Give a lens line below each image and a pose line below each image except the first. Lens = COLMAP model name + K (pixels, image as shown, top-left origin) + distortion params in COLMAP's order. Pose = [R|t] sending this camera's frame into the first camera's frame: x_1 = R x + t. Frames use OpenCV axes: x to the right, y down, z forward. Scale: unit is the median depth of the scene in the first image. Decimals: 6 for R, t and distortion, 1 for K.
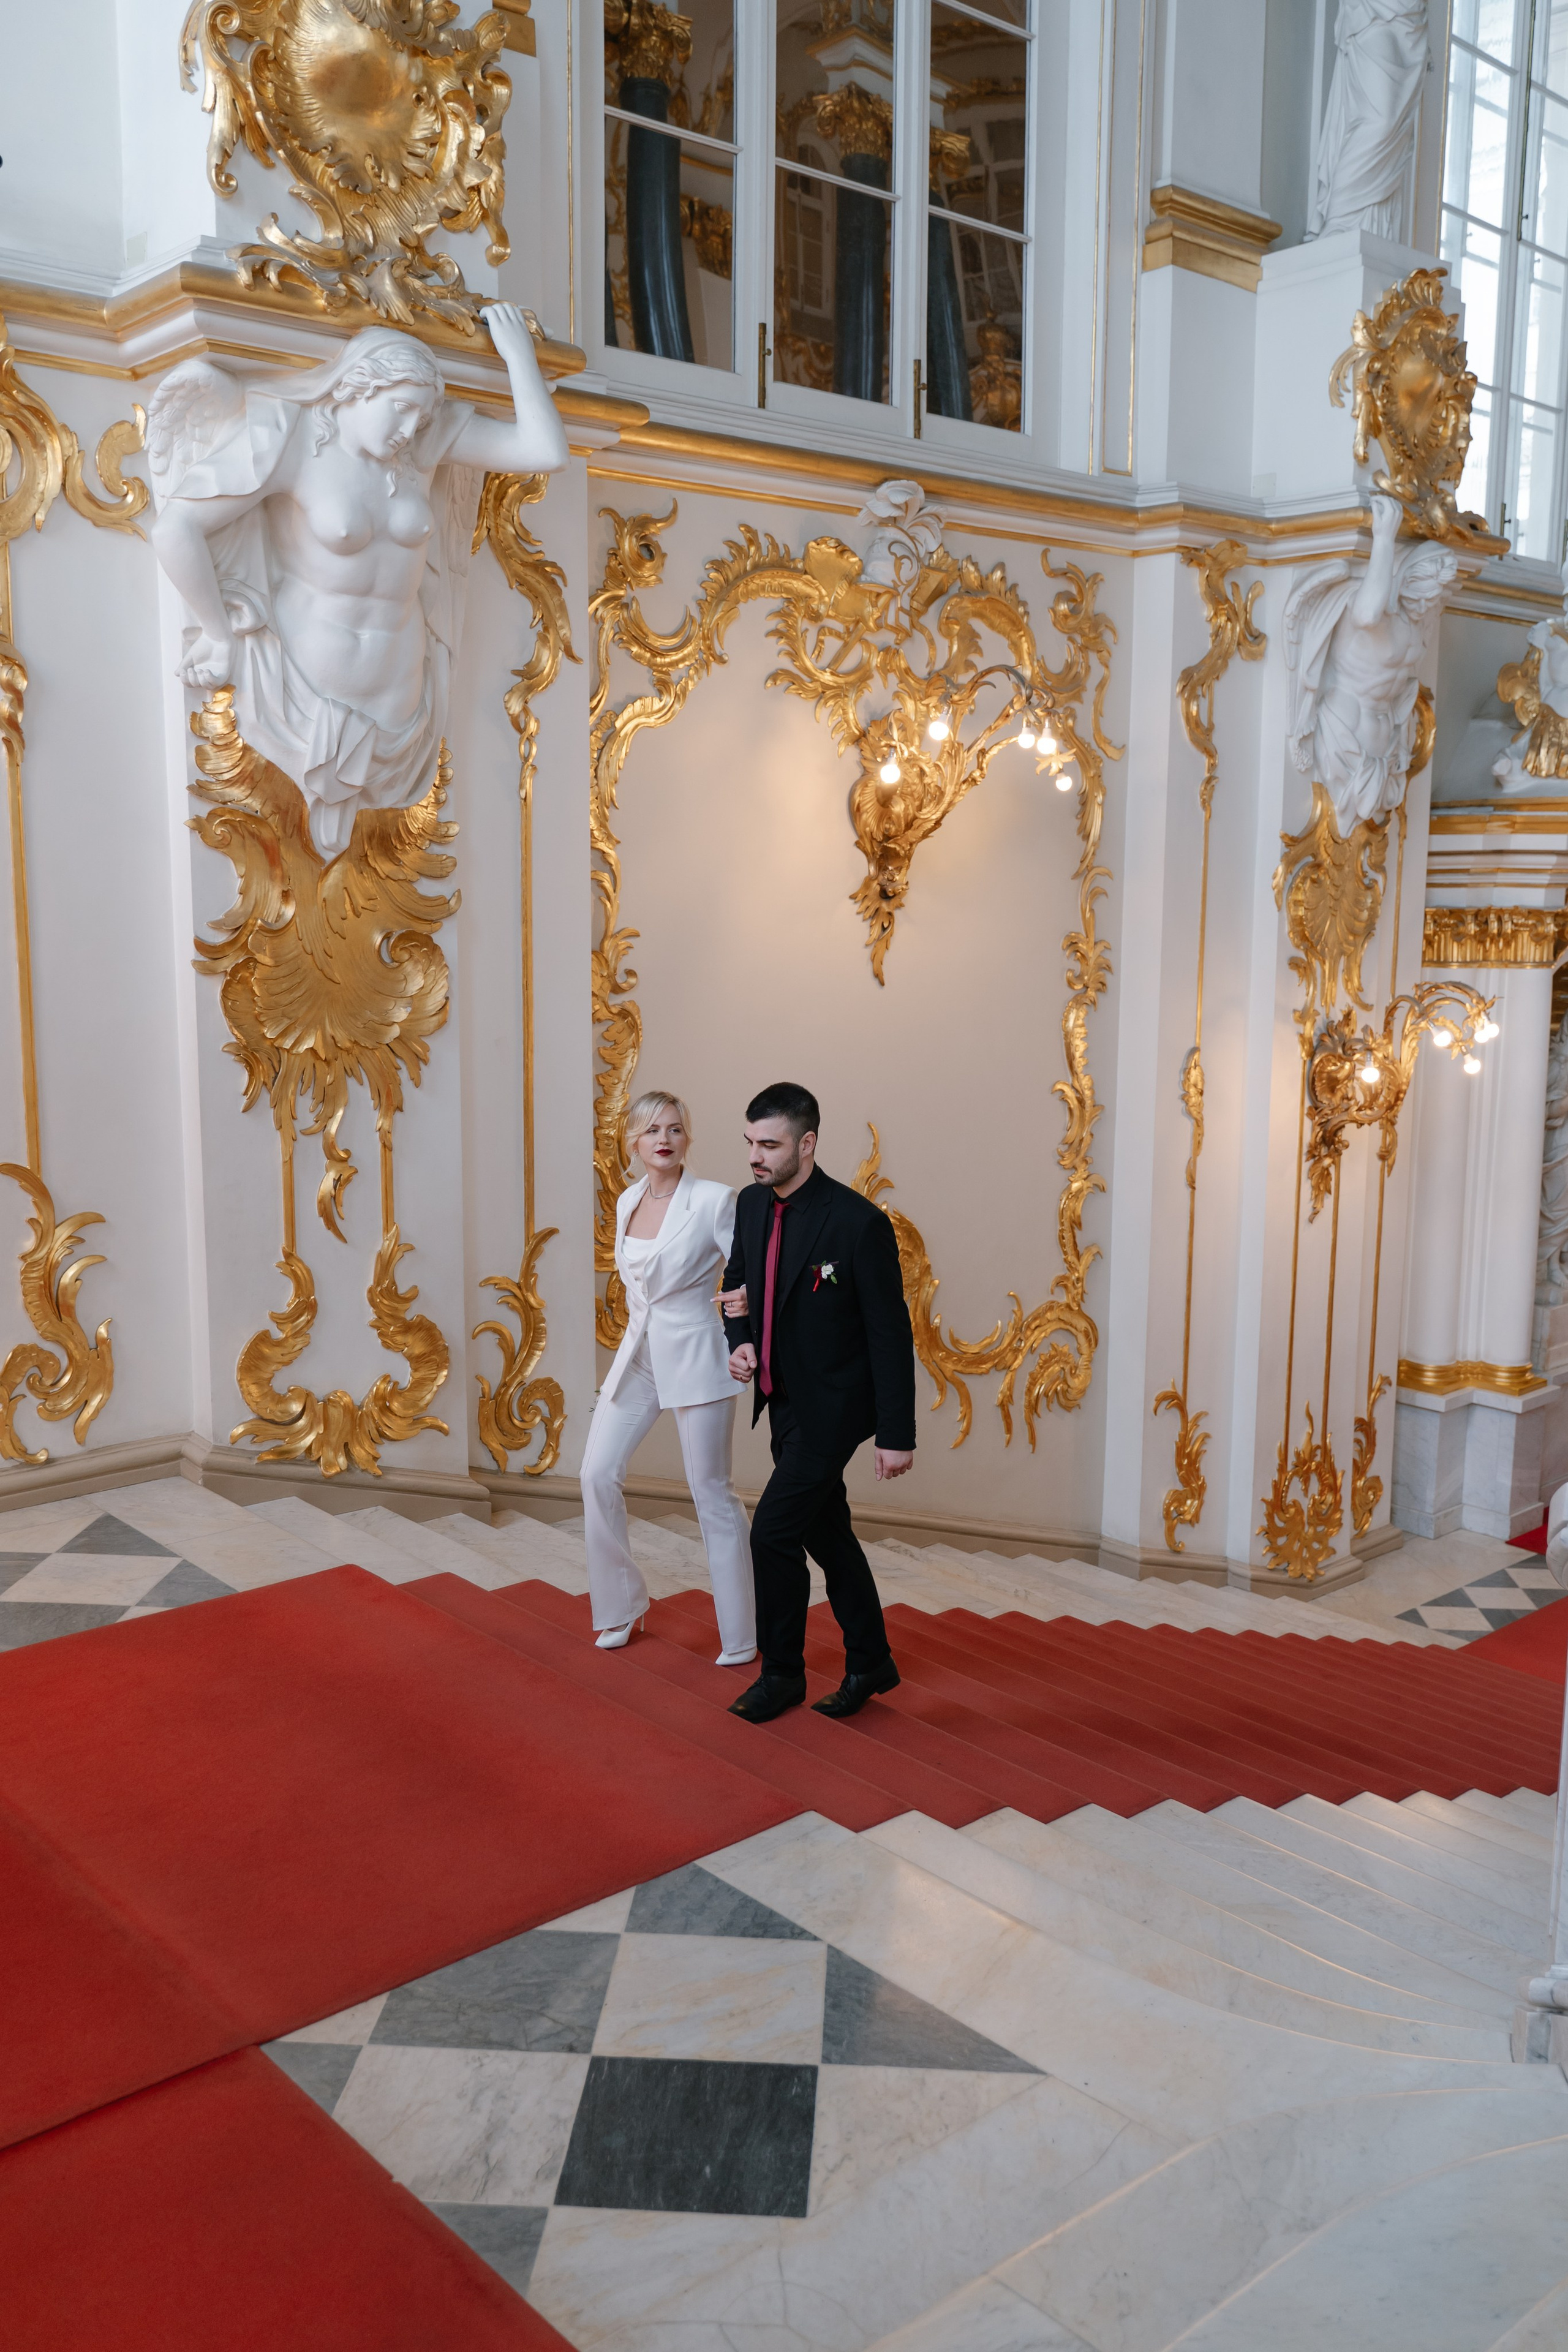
lens RADIAL K [[1918.6, 0, 724.0], [0, 1918.6, 1165.6], [0, 0, 1]] dist [-0.010235, 0.007903]
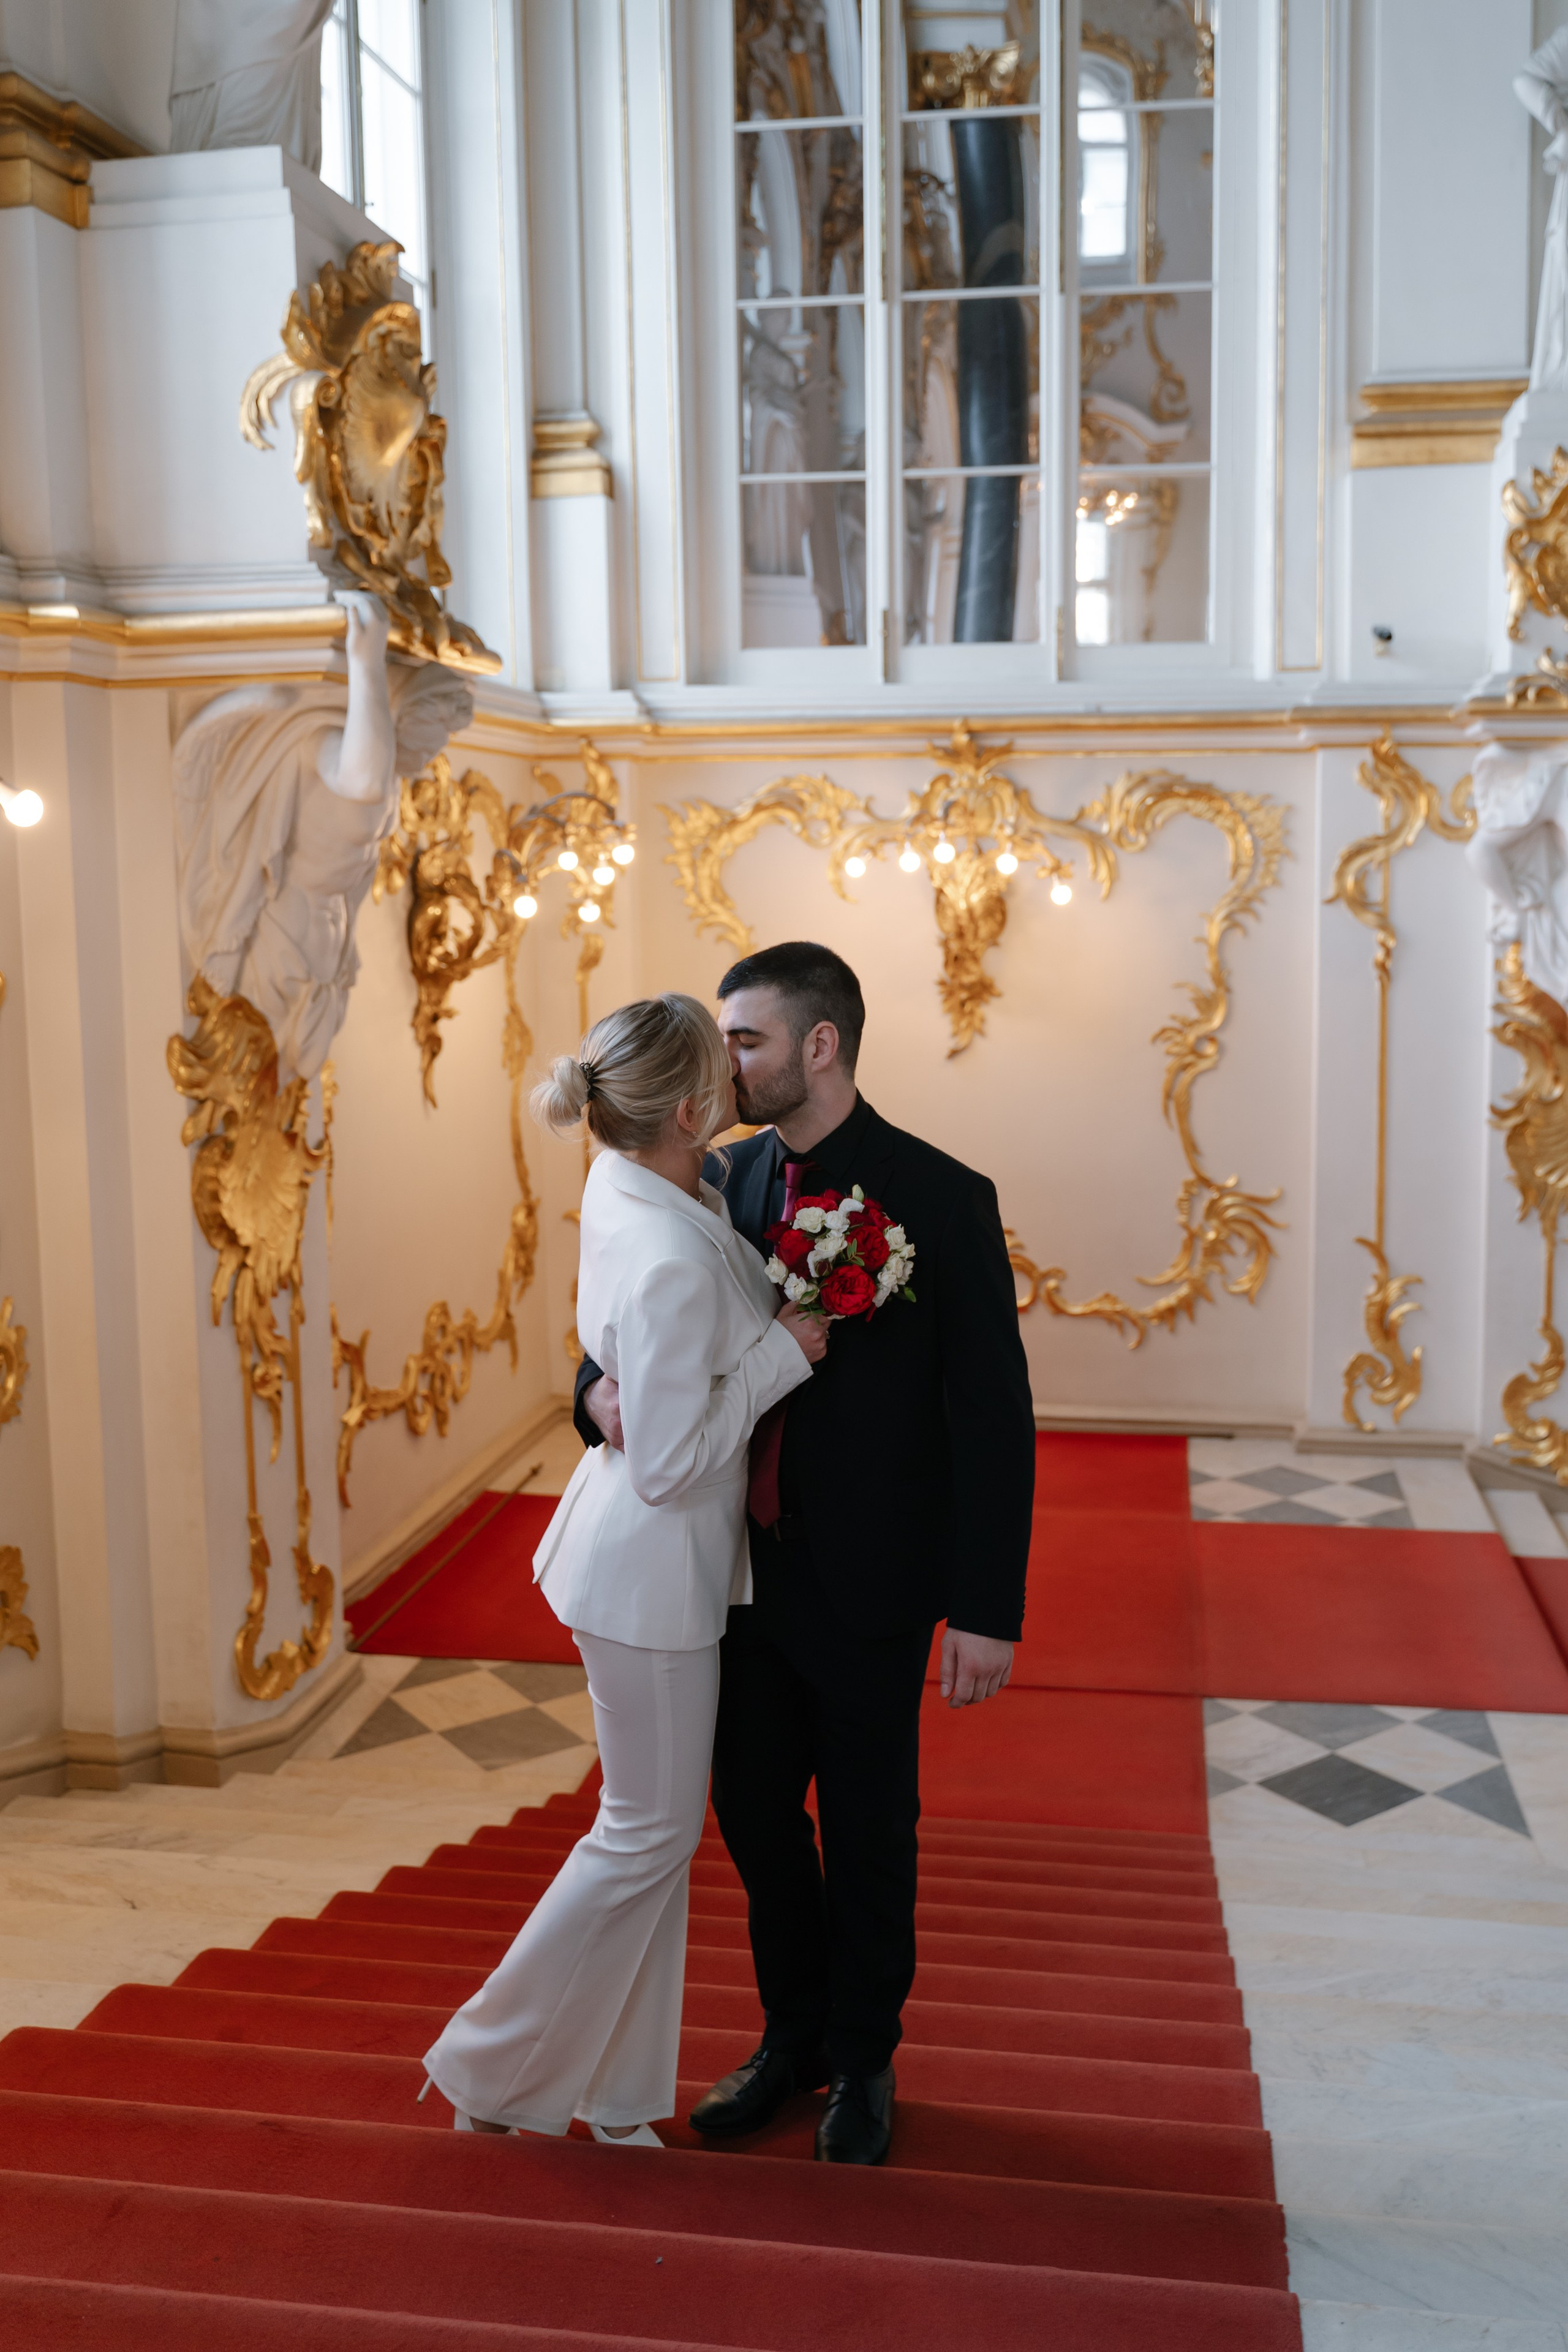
lens RADIAL K [[2076.1, 0, 862.1], [0, 2076.1, 1101.1], [0, 0, 1]] dist [-0.056713, 0.003415]
pose [[0.637499, 0.082877, -0.765980, 0.659882], [-0.107262, 0.994063, 0.018284, -0.099851], [0.762948, 0.070505, 0.642604, -0.422028]]
